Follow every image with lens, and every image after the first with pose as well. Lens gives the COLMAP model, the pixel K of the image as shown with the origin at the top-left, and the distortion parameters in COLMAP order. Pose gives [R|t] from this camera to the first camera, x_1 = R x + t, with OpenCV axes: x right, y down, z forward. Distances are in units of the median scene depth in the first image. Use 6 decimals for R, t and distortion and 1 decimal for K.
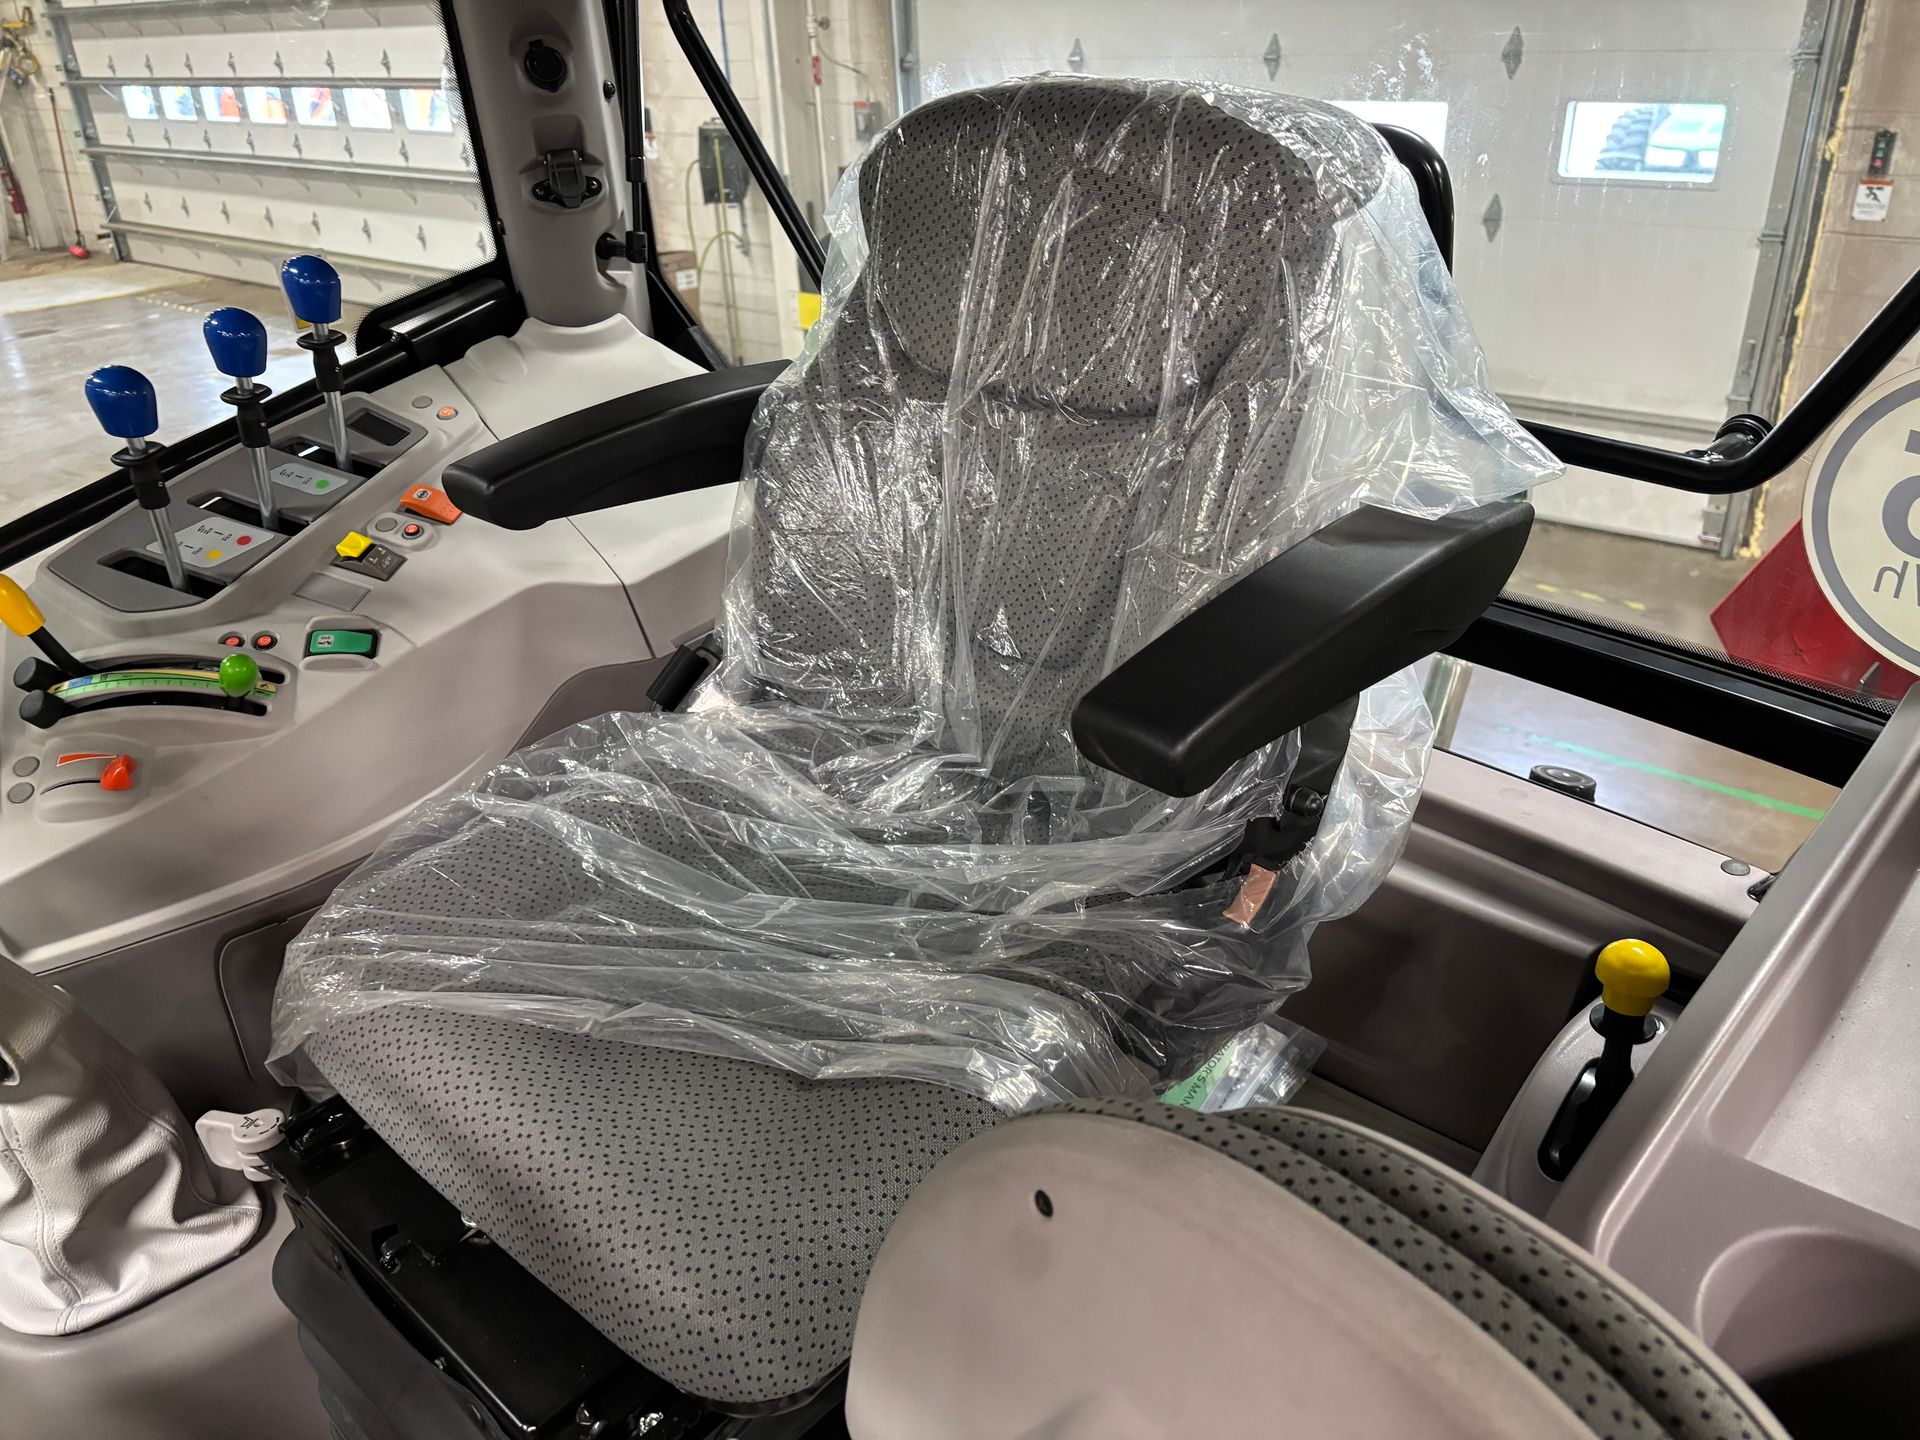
lens RADIAL K [[1471.6, 0, 991.8], [0, 1471.6, 718.3], [0, 0, 1]] dist [-0.000046, -0.016827]
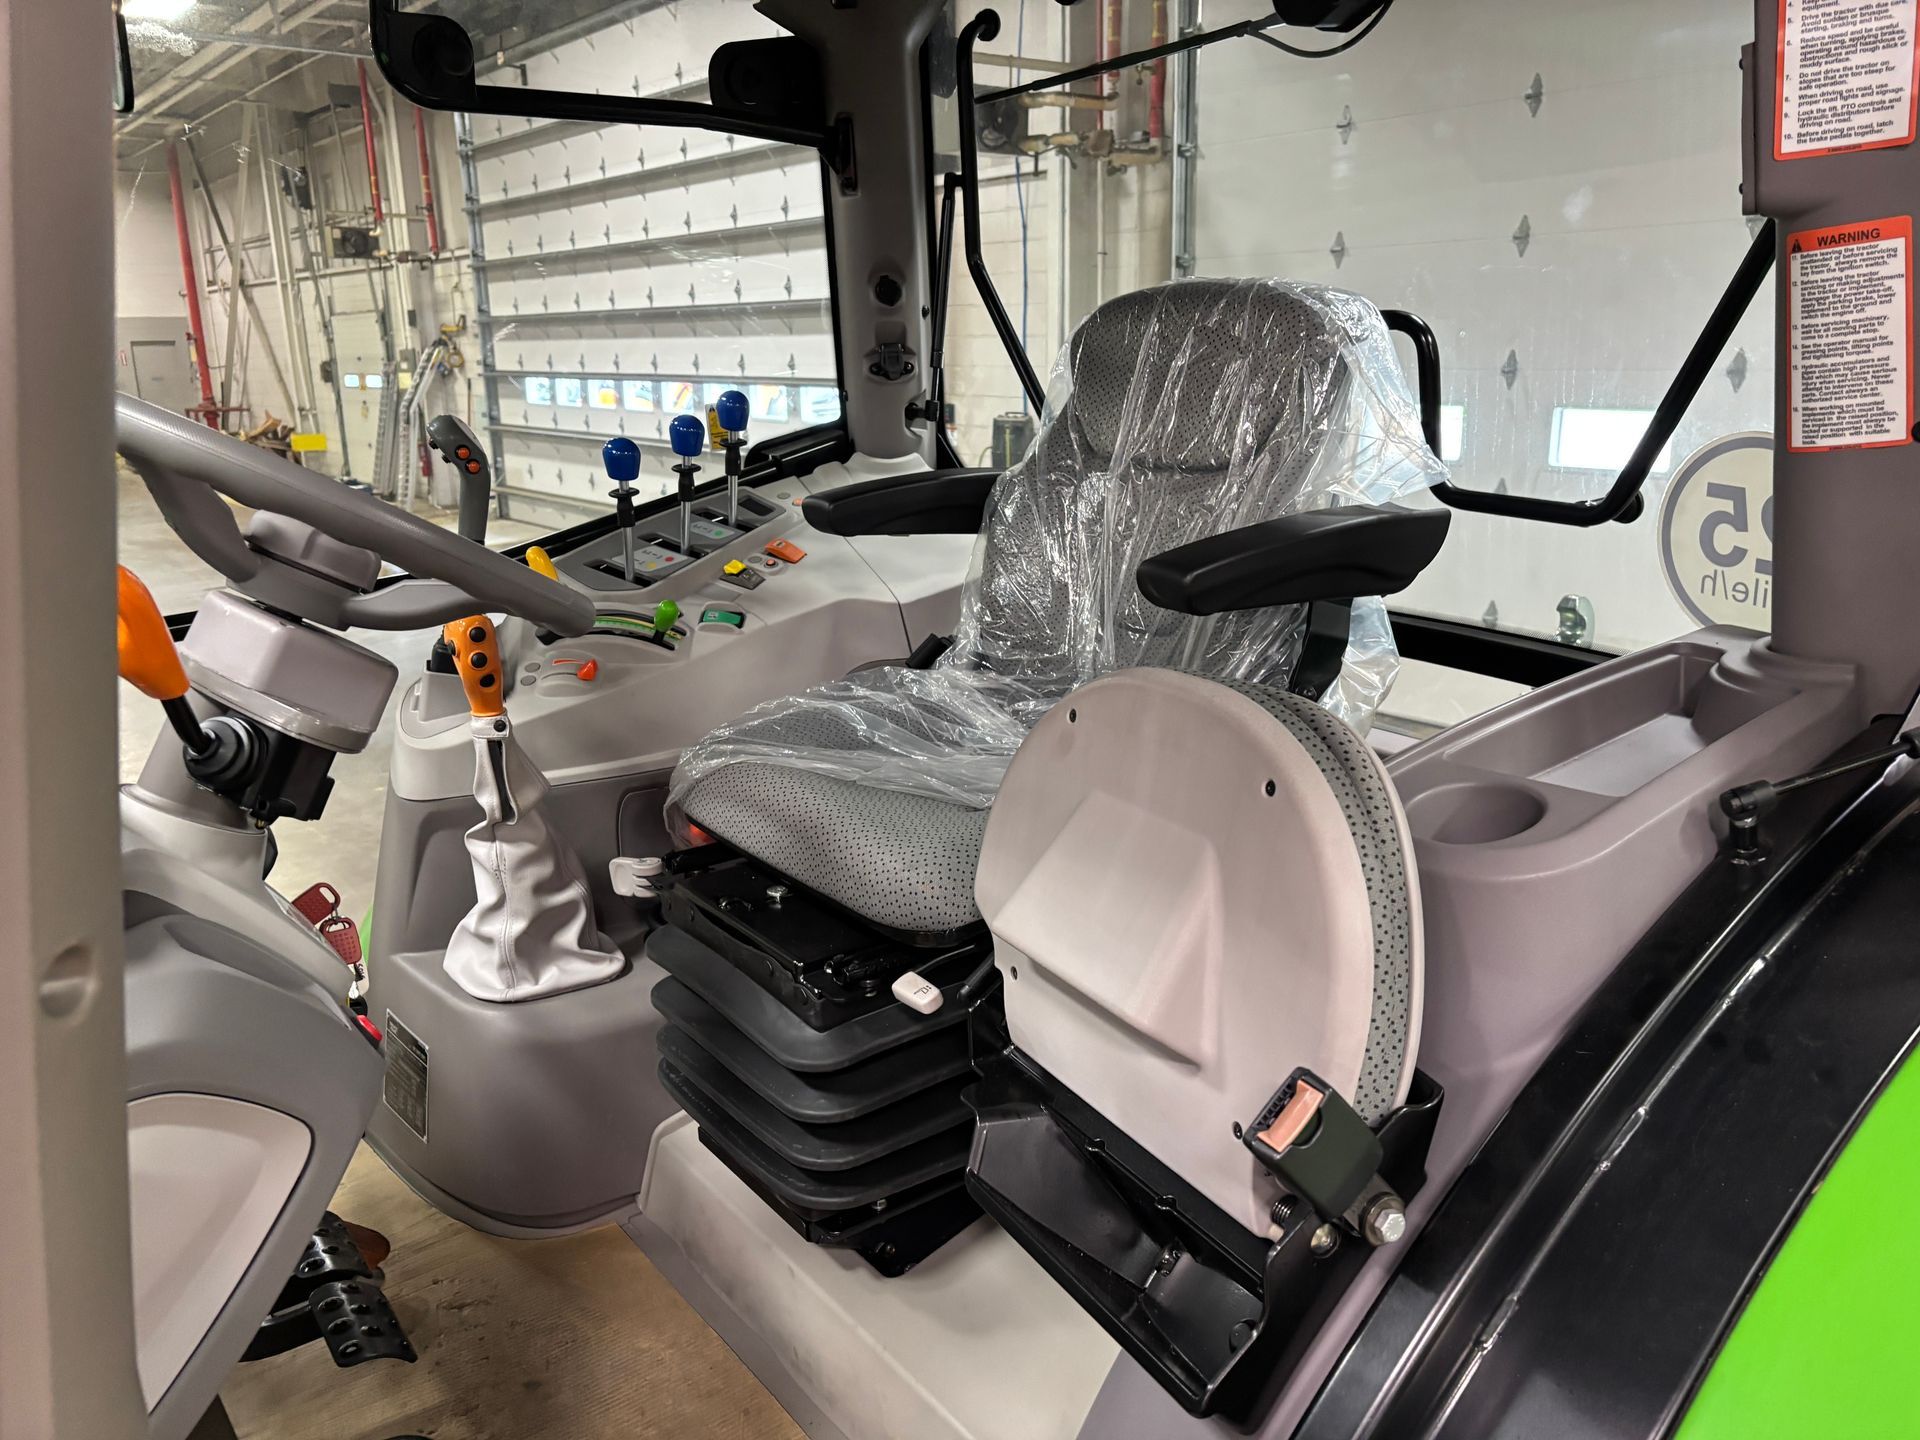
lens RADIAL K [[1471.6, 0, 970.0], [0, 1471.6, 724.9], [0, 0, 1]] dist [-0.000046, -0.016827]
pose [[0.979173, 0.070853, -0.190262, 0.122634], [-0.106666, 0.976903, -0.185157, 0.315143], [0.172749, 0.201595, 0.964115, -0.439280]]
